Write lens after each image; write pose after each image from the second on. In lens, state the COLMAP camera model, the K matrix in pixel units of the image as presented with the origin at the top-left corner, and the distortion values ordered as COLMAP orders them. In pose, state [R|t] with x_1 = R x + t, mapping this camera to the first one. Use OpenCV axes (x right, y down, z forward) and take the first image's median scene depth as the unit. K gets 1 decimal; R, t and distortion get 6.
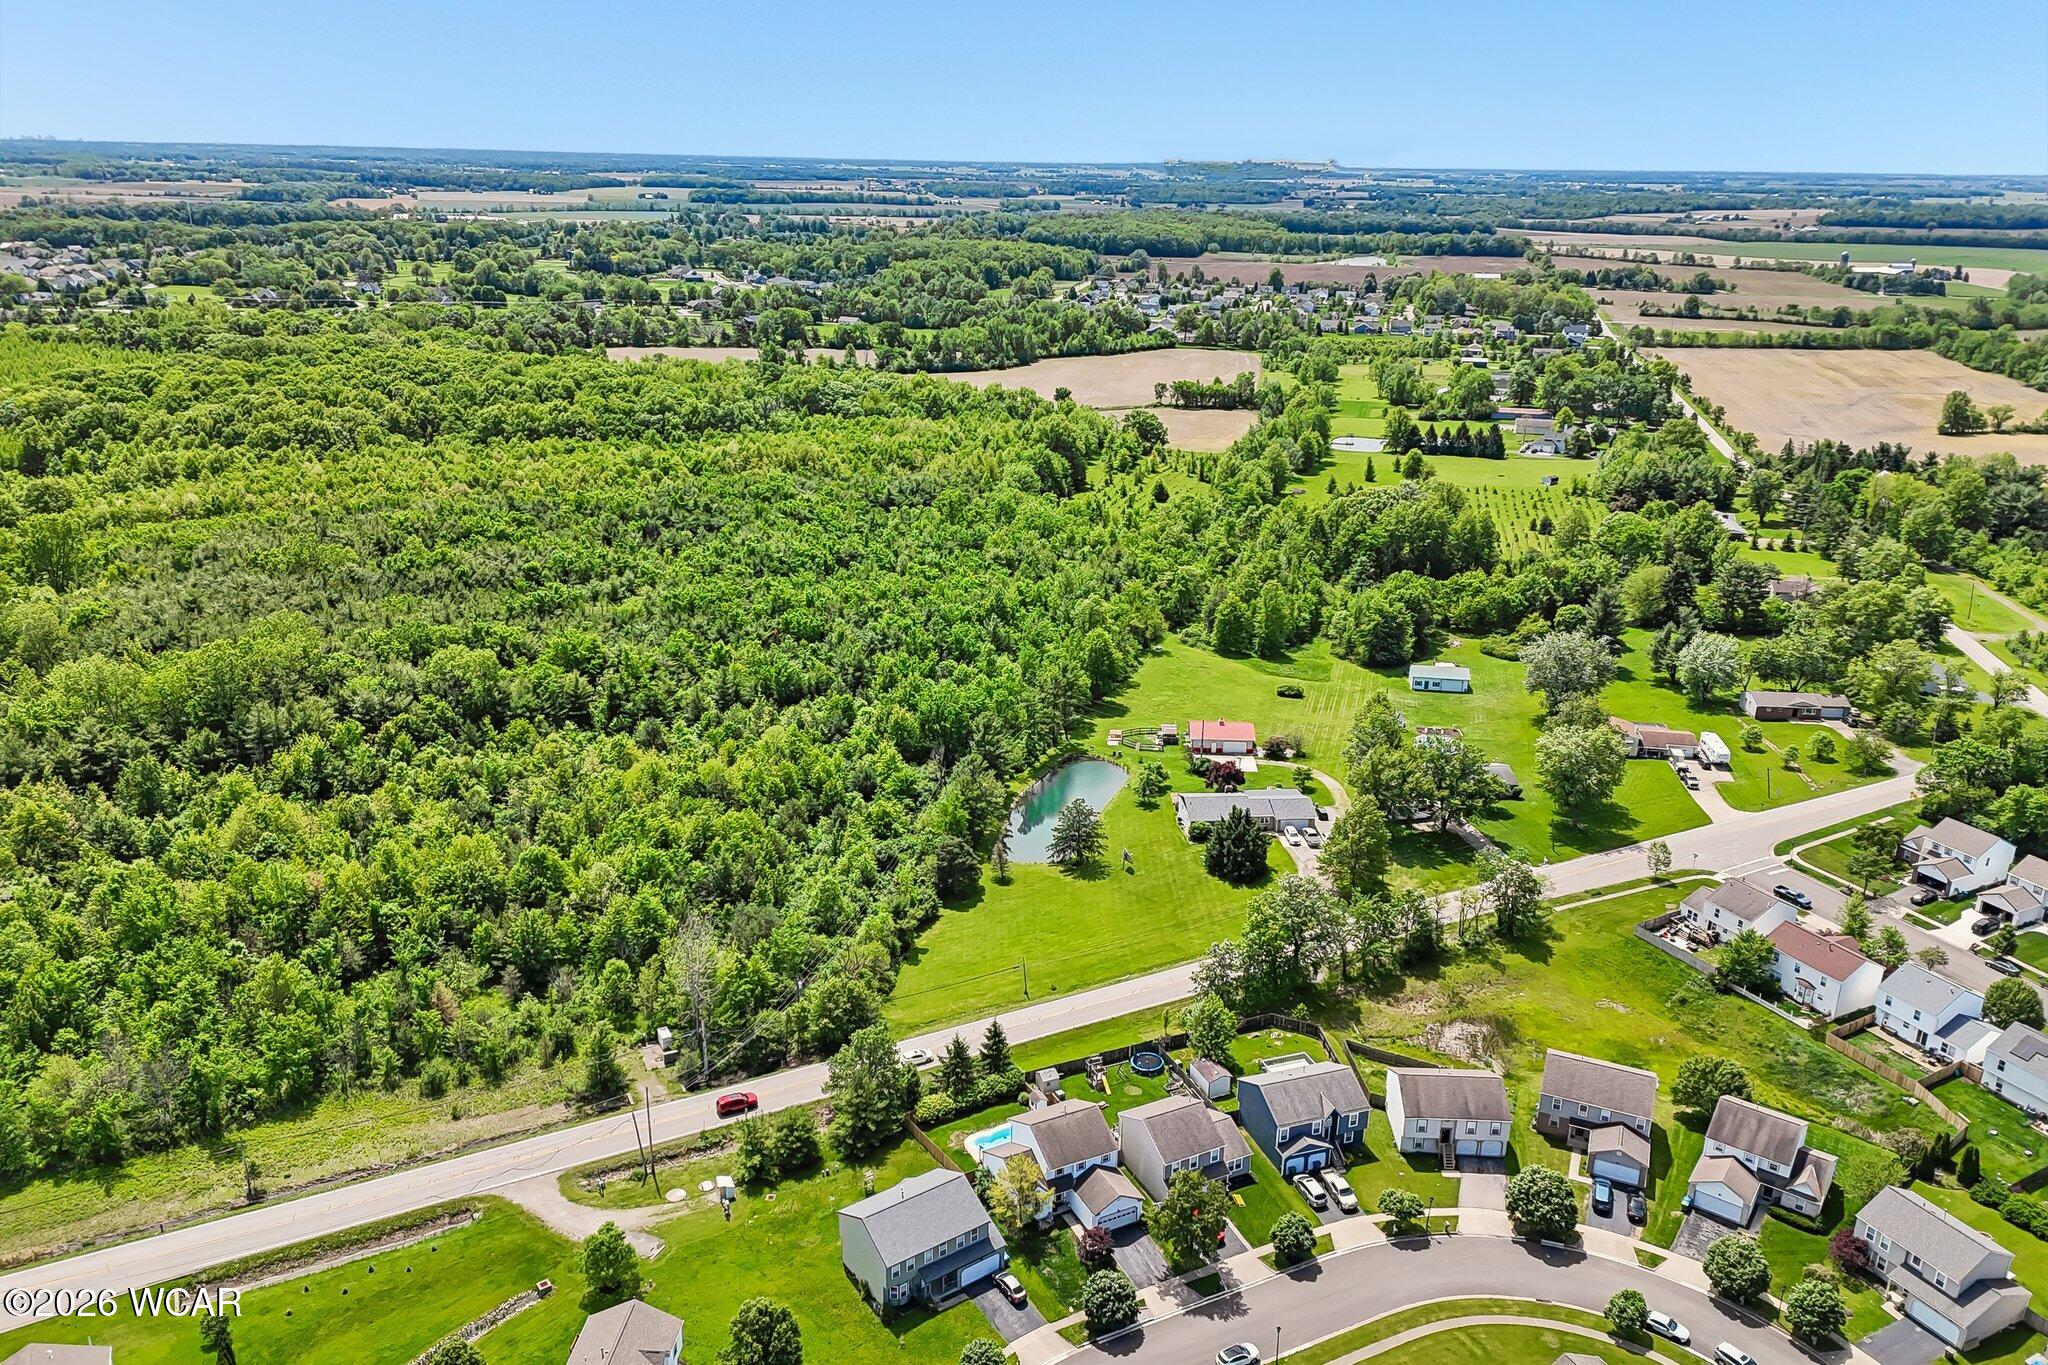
lens RADIAL K [[1473.6, 0, 1024.0], [0, 1473.6, 682.5], [0, 0, 1]] dist [0.088281, -0.098464]
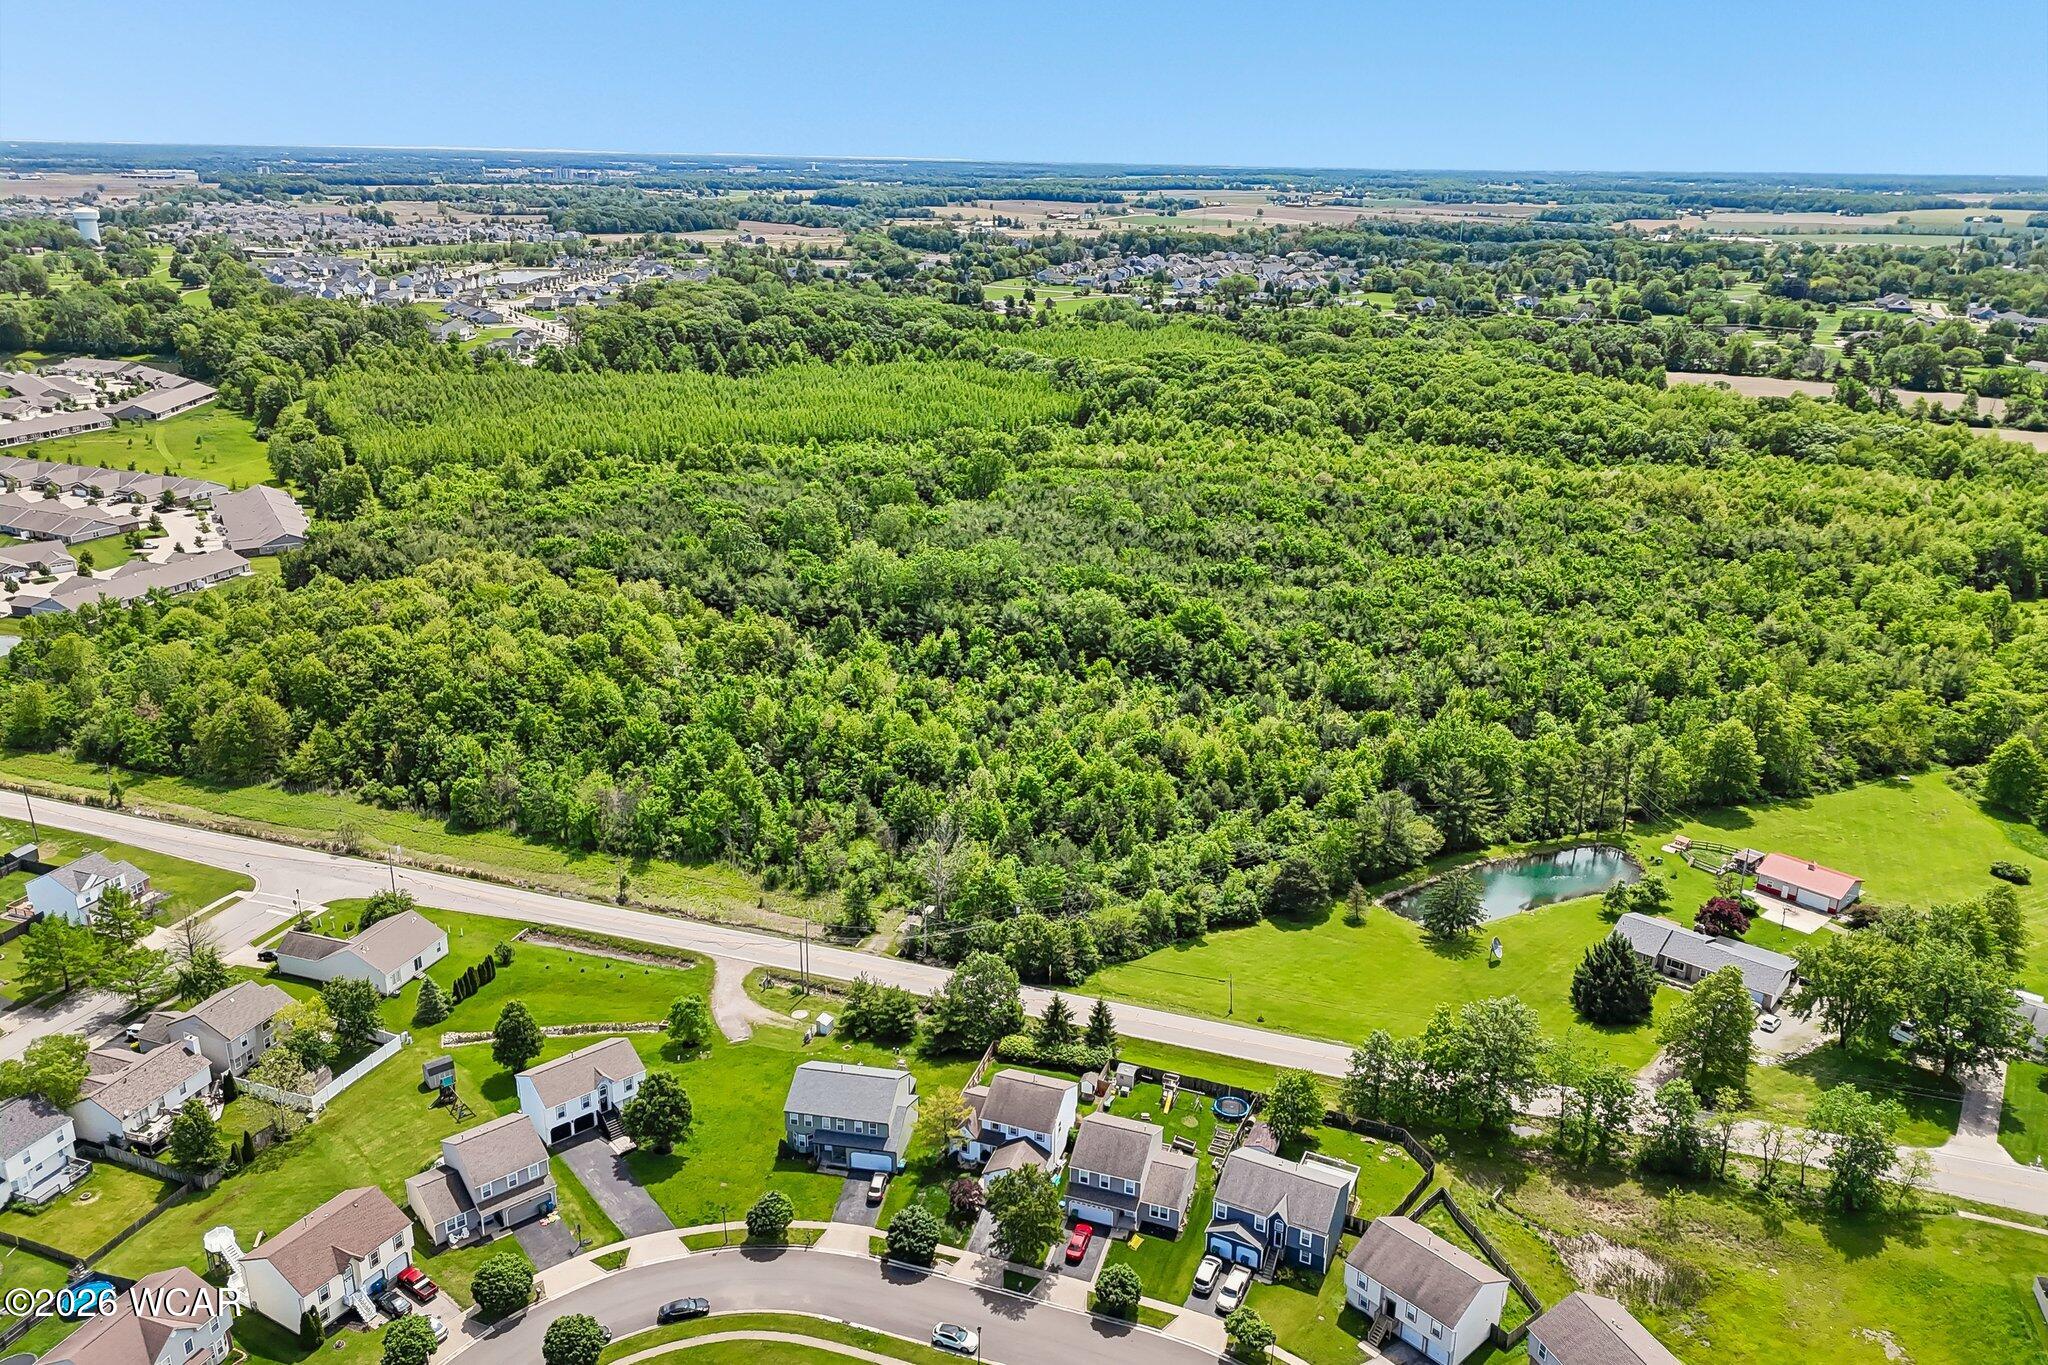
lens RADIAL K [[1473.6, 0, 1024.0], [0, 1473.6, 682.5], [0, 0, 1]] dist [0.088281, -0.098464]
pose [[0.699842, 0.230282, -0.676160, 0.492690], [-0.239182, 0.967510, 0.081949, -0.045108], [0.673063, 0.104374, 0.732183, 0.162590]]
